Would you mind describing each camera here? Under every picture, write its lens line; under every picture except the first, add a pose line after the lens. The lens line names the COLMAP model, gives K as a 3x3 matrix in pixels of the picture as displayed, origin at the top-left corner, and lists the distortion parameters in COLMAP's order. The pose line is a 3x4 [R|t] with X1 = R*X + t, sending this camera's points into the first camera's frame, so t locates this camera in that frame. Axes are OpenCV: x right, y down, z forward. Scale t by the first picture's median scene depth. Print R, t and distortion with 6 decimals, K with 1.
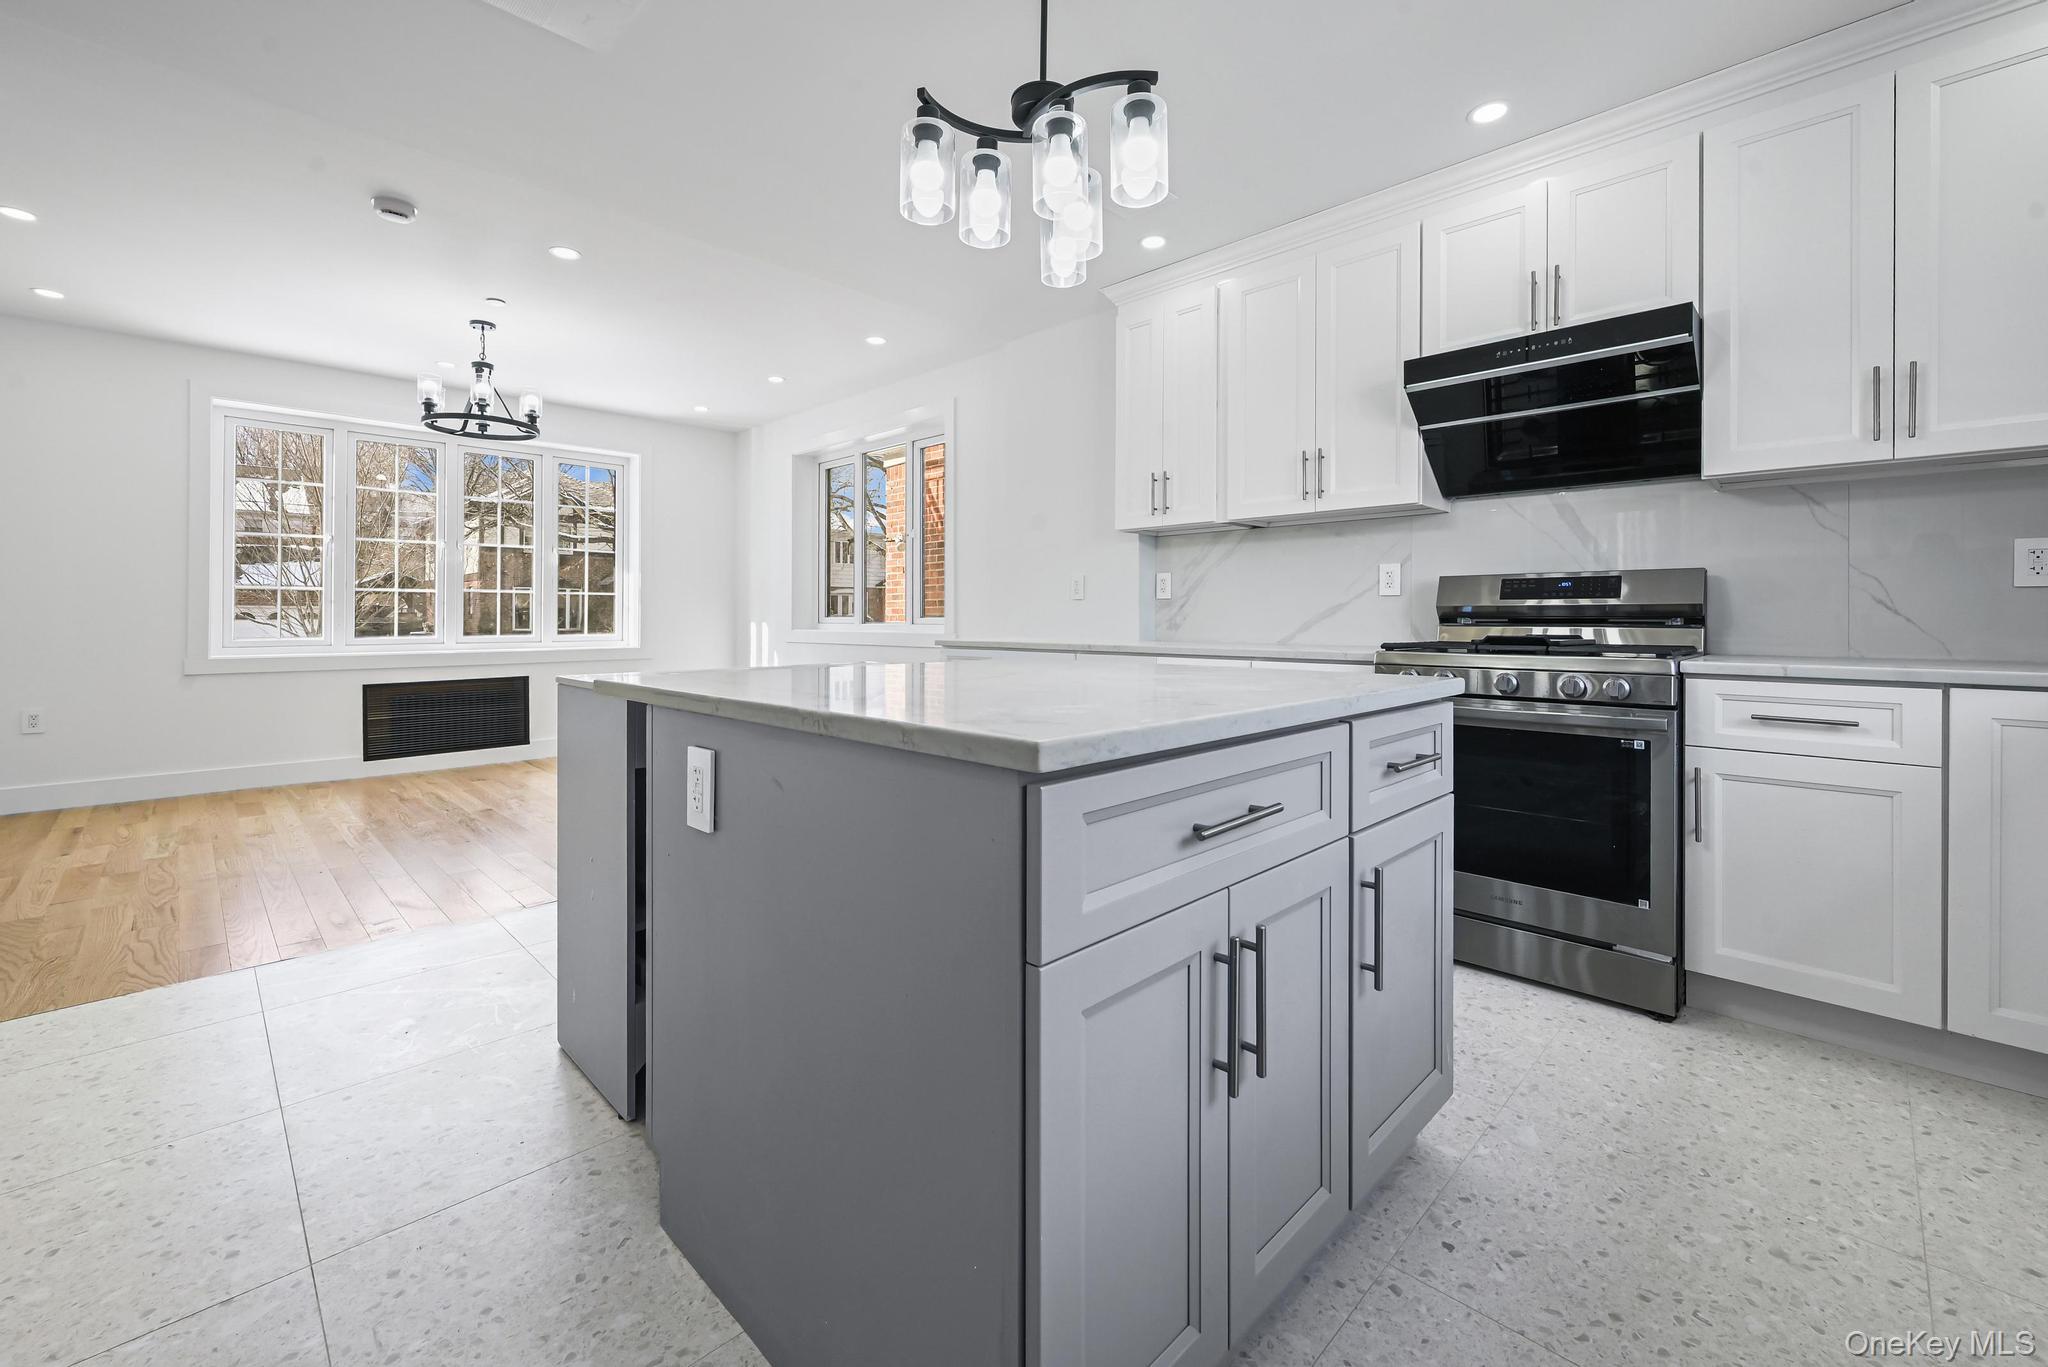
lens RADIAL K [[830.1, 0, 1029.0], [0, 830.1, 616.6], [0, 0, 1]] dist [0.000591, 0.000030]
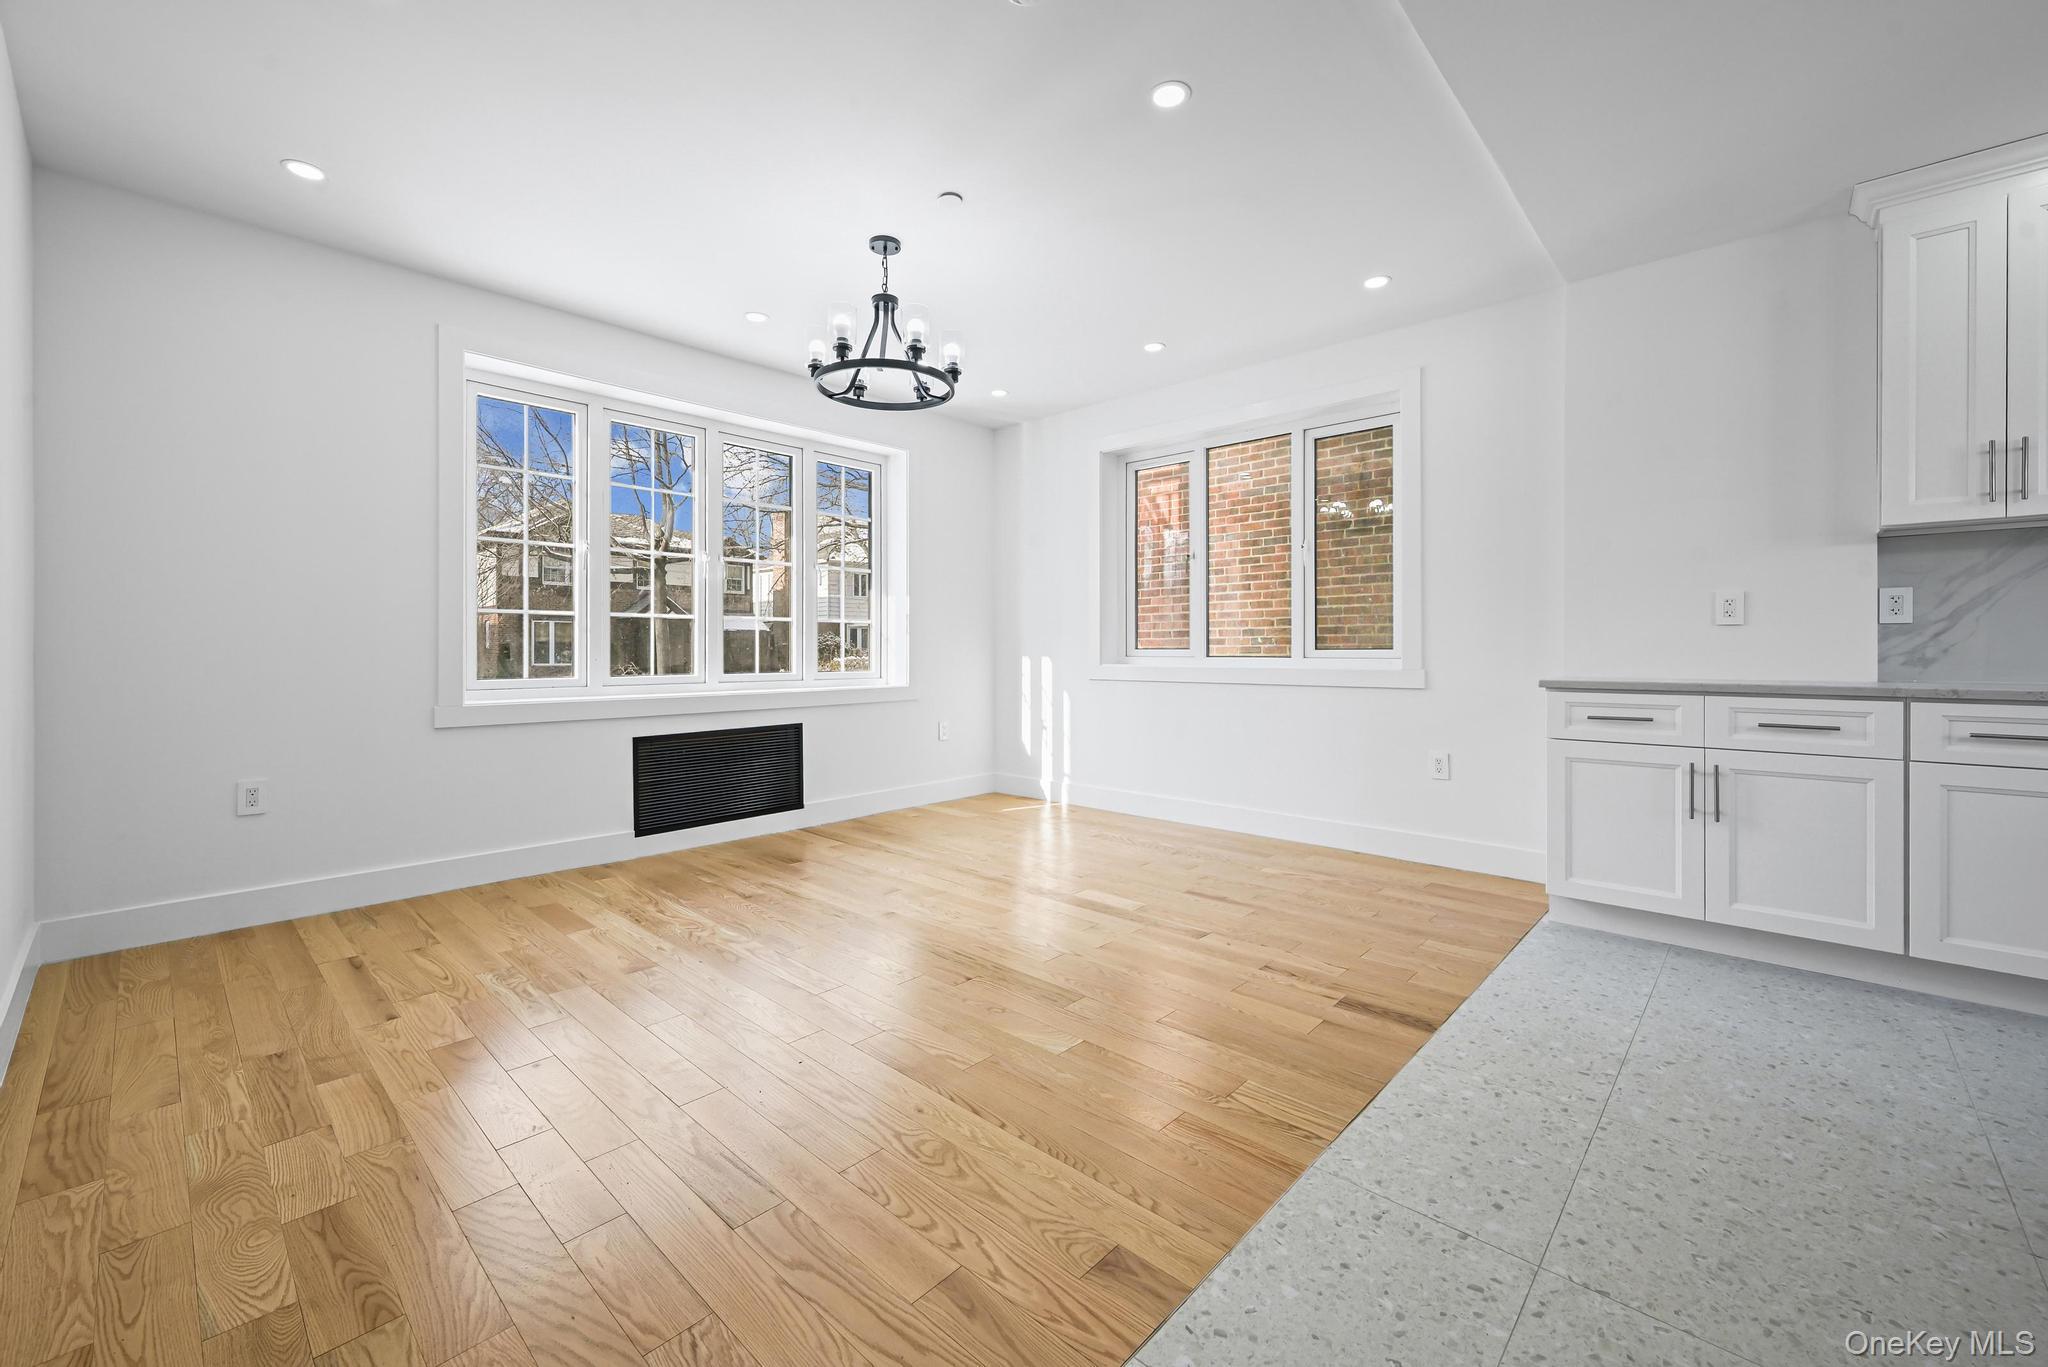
lens RADIAL K [[813.0, 0, 1029.0], [0, 813.0, 660.9], [0, 0, 1]] dist [-0.004120, 0.000166]
pose [[0.999376, -0.001604, 0.035277, -0.555880], [0.001137, 0.999911, 0.013259, 0.001017], [-0.035295, -0.013210, 0.999290, 0.285610]]
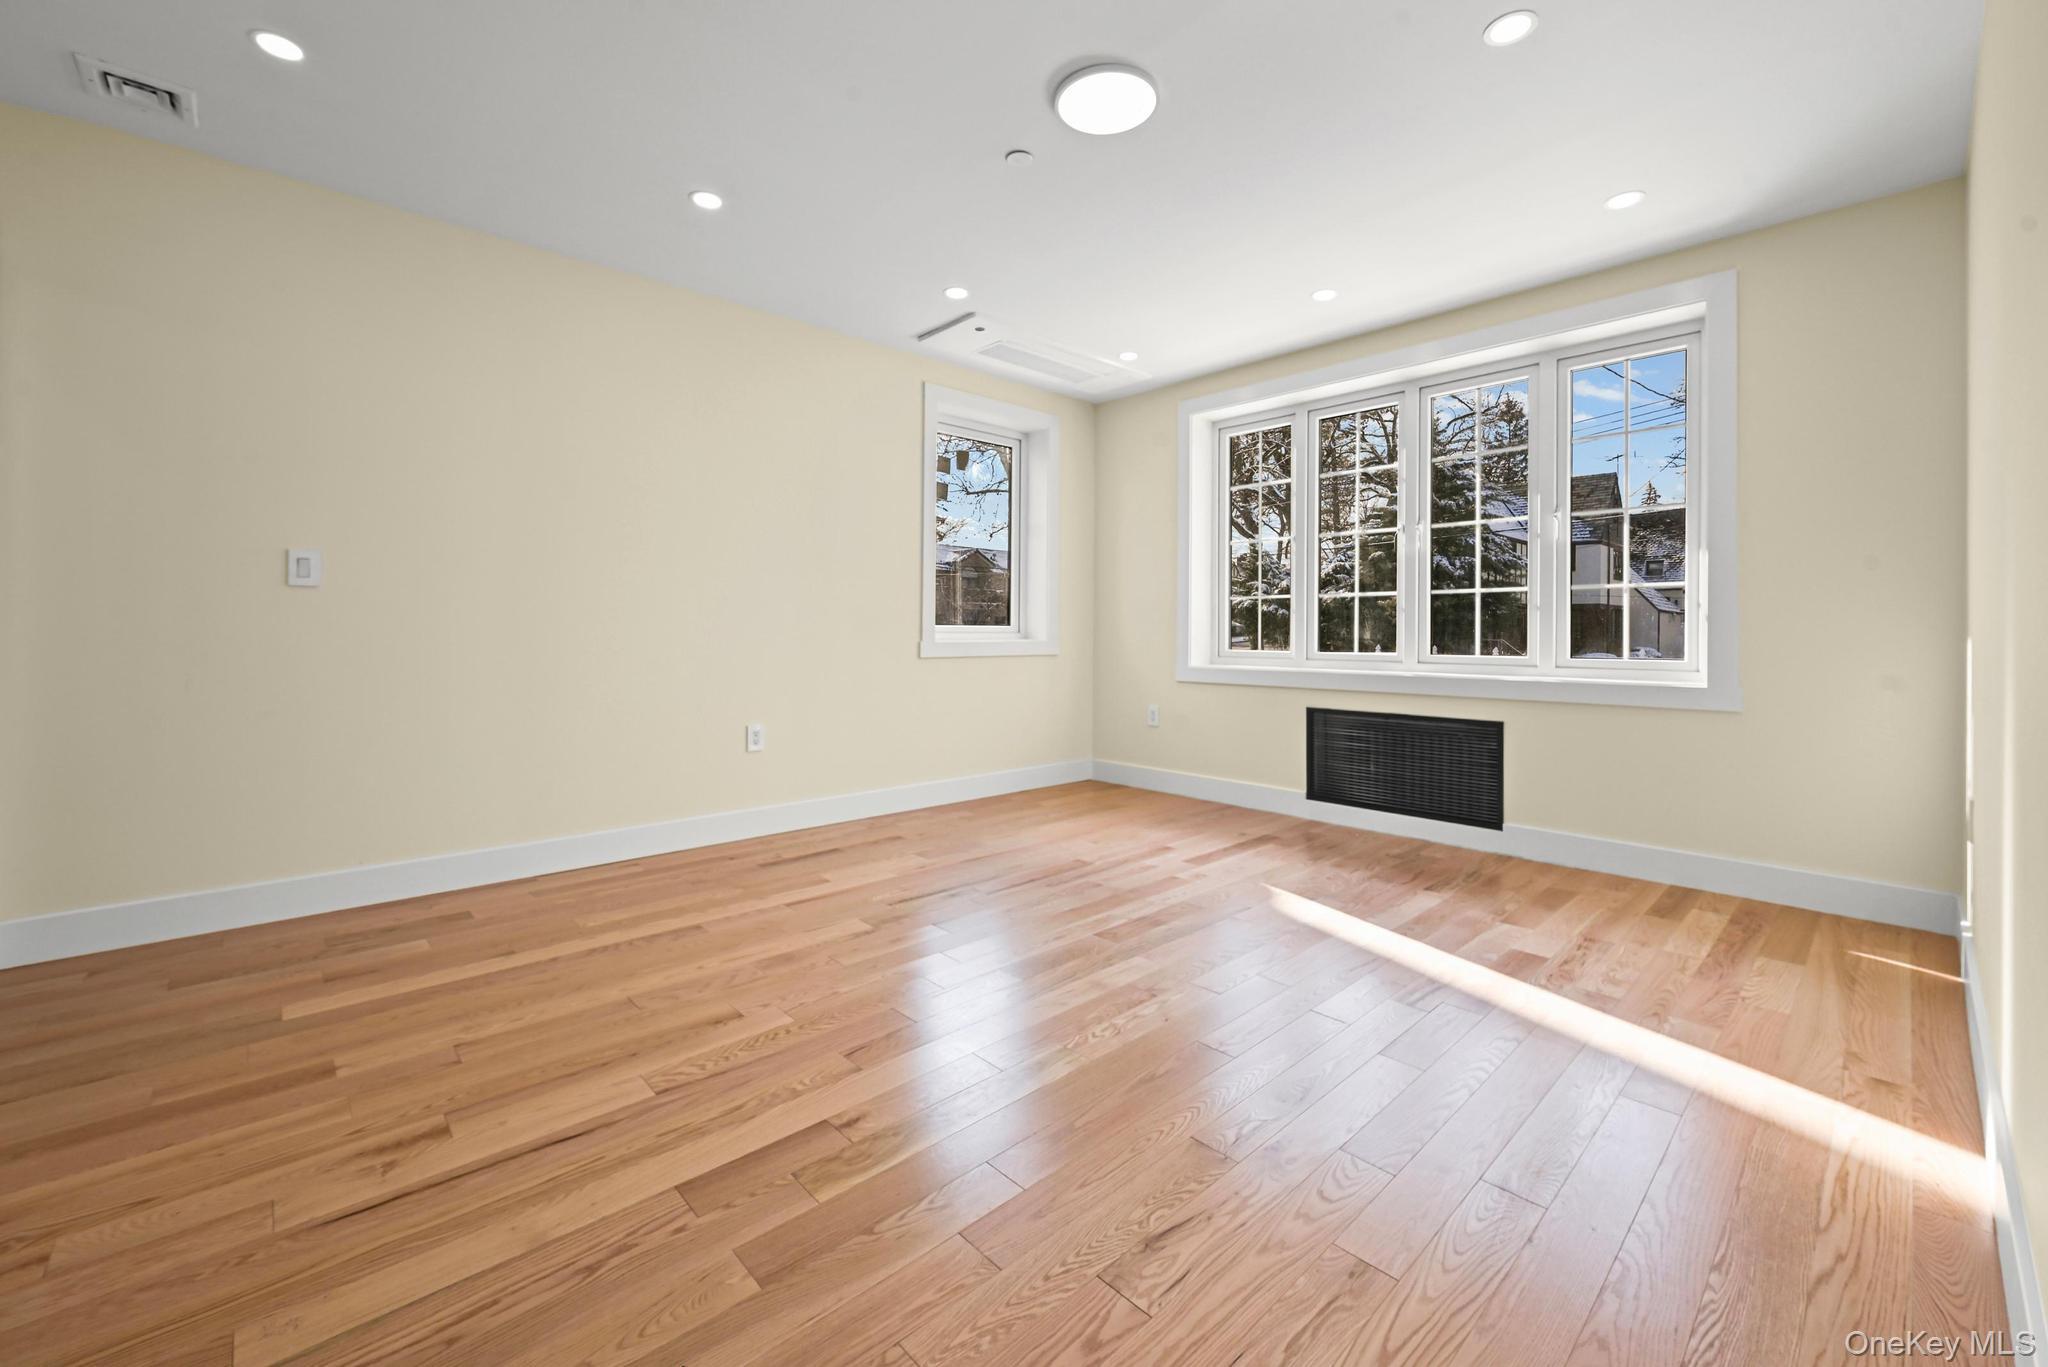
lens RADIAL K [[808.6, 0, 1030.5], [0, 808.6, 627.9], [0, 0, 1]] dist [0.001730, 0.000193]
pose [[-0.048259, -0.001931, -0.998833, 0.032532], [-0.003444, 0.999993, -0.001767, 0.004355], [0.998829, 0.003355, -0.048265, 0.916744]]
